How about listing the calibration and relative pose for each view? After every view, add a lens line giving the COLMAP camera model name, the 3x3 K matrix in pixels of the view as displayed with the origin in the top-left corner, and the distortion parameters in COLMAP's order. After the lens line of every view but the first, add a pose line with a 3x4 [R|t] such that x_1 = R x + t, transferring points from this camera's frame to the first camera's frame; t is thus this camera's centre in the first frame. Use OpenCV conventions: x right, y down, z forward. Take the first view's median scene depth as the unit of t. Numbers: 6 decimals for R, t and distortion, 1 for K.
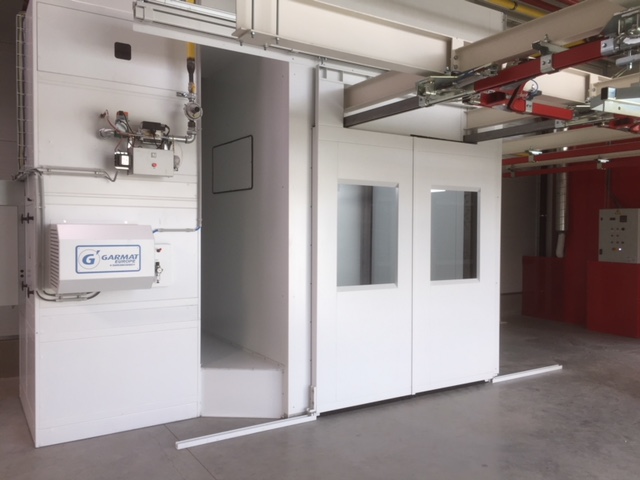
lens RADIAL K [[547.9, 0, 320.0], [0, 547.9, 240.0], [0, 0, 1]] dist [0.056832, -0.008952]
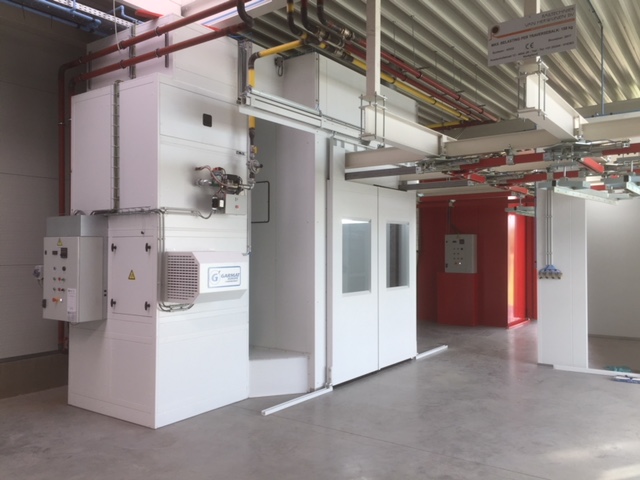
lens RADIAL K [[547.9, 0, 320.0], [0, 547.9, 240.0], [0, 0, 1]] dist [0.056832, -0.008952]
pose [[0.928481, -0.004884, 0.371348, -0.548654], [0.018178, 0.999313, -0.032309, -0.007186], [-0.370935, 0.036749, 0.927932, -0.283339]]
